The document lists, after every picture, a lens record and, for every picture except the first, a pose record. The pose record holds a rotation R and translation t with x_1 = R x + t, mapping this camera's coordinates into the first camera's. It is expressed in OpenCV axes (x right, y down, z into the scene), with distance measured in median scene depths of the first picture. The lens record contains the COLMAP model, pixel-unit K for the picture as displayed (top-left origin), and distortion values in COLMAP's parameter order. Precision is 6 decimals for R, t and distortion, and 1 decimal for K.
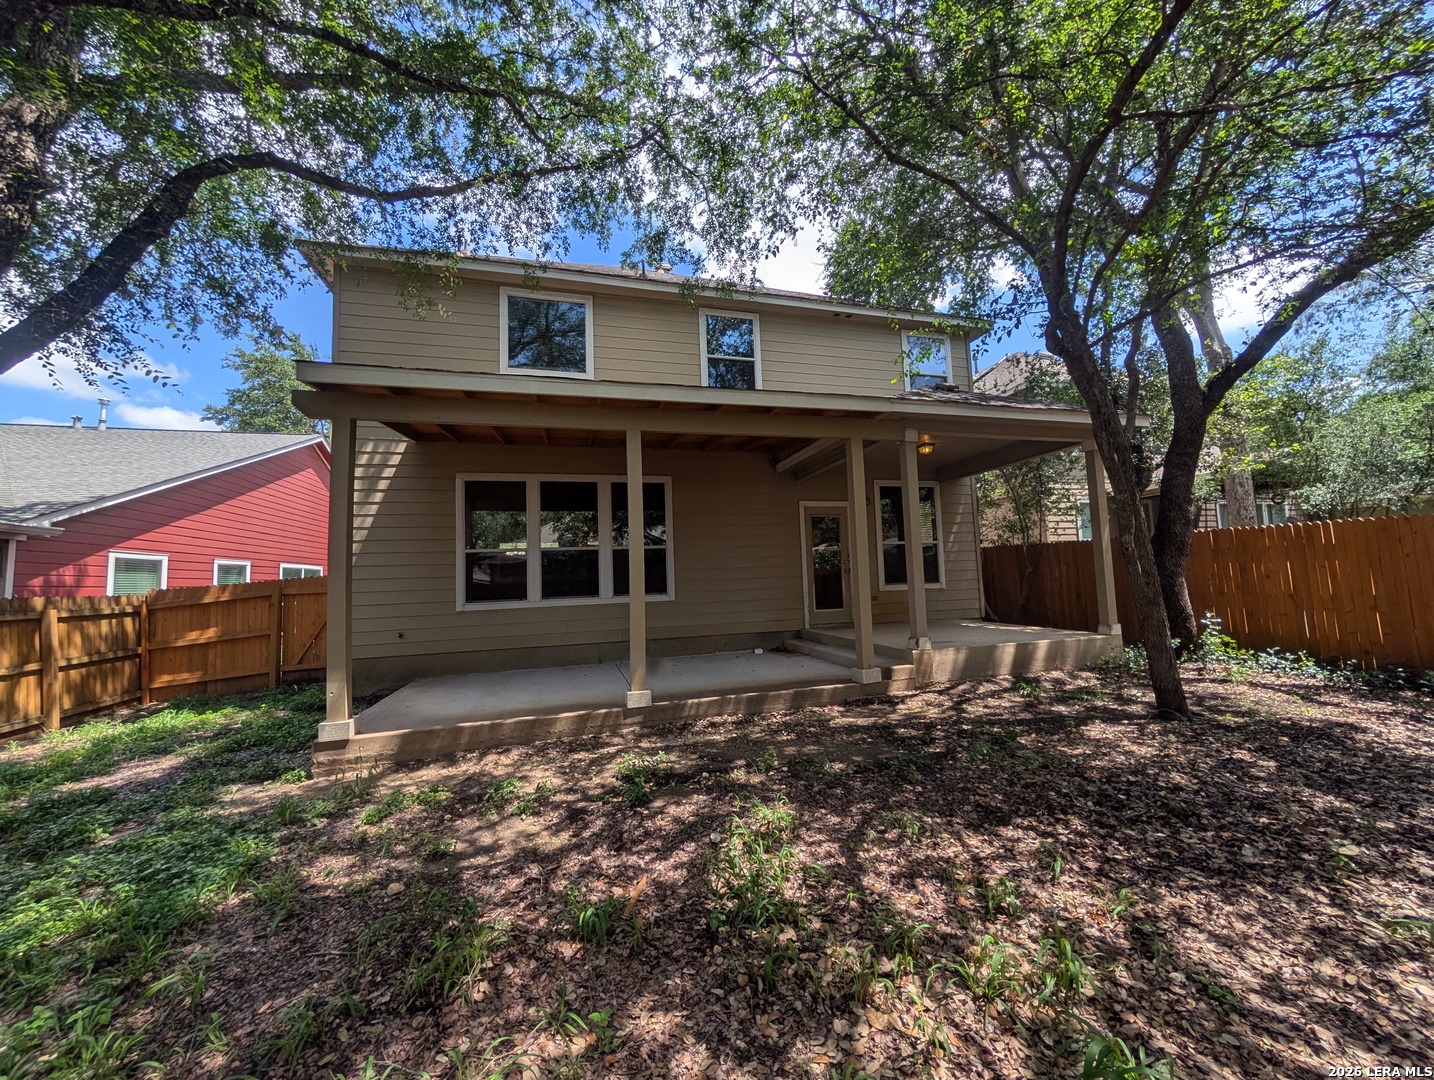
lens RADIAL K [[516.6, 0, 717.0], [0, 516.6, 540.0], [0, 0, 1]] dist [0.003119, 0.000060]
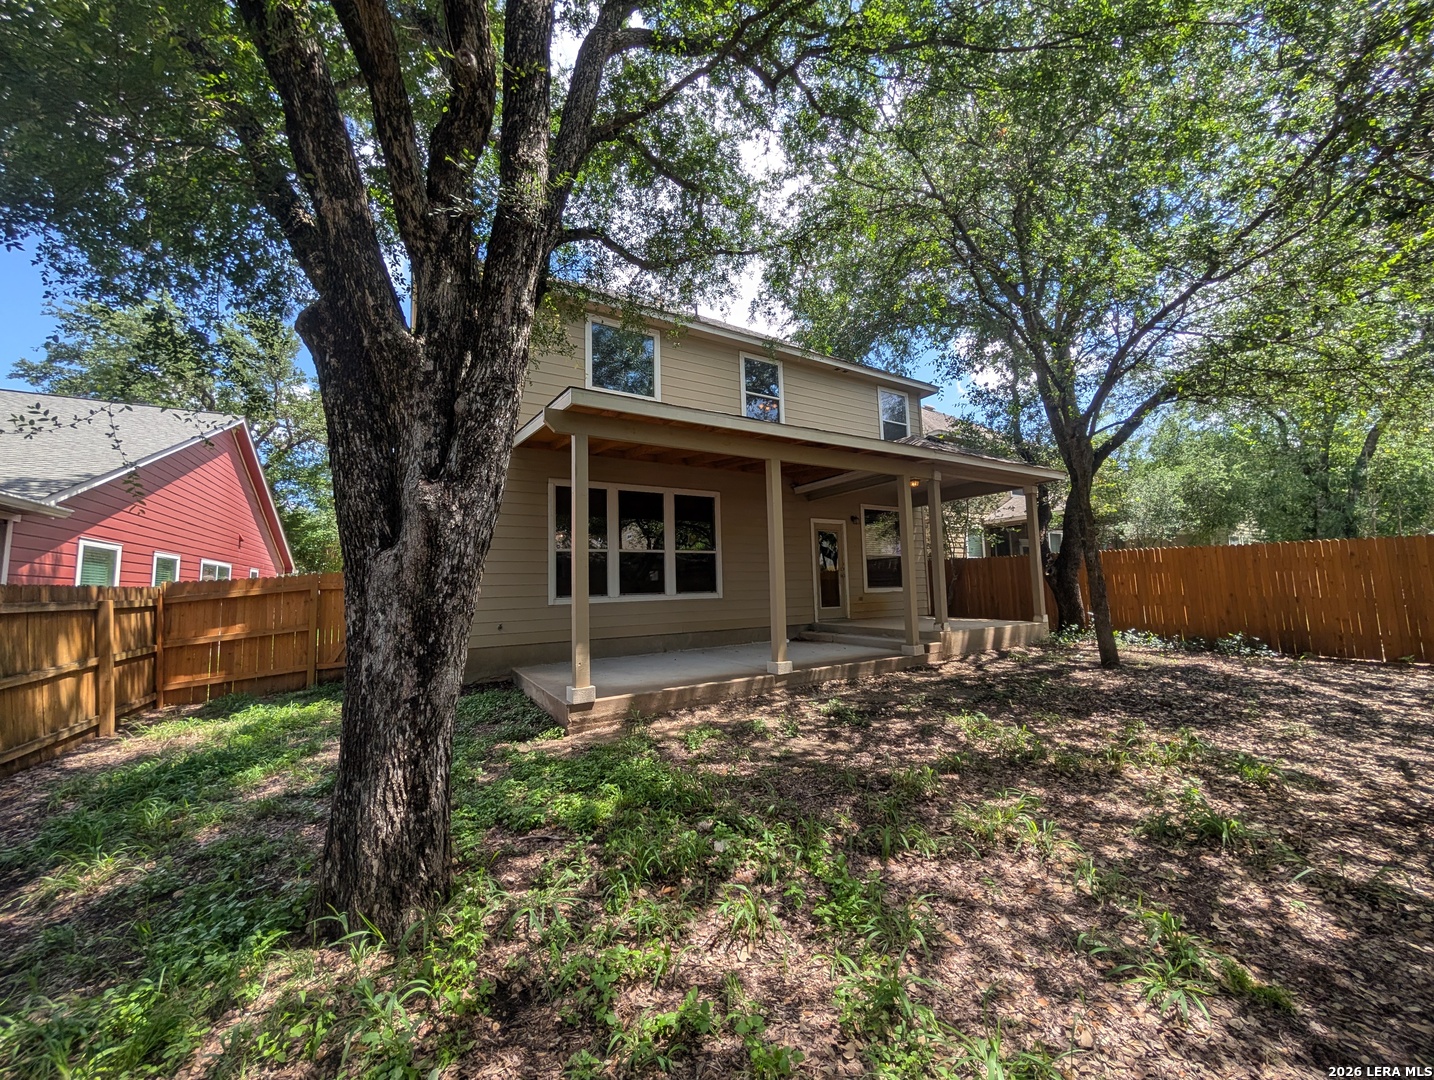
lens RADIAL K [[516.6, 0, 717.0], [0, 516.6, 540.0], [0, 0, 1]] dist [0.003119, 0.000060]
pose [[0.965340, 0.036529, 0.258428, -0.568056], [-0.030871, 0.999187, -0.025922, 0.022840], [-0.259165, 0.017045, 0.965683, -0.183671]]
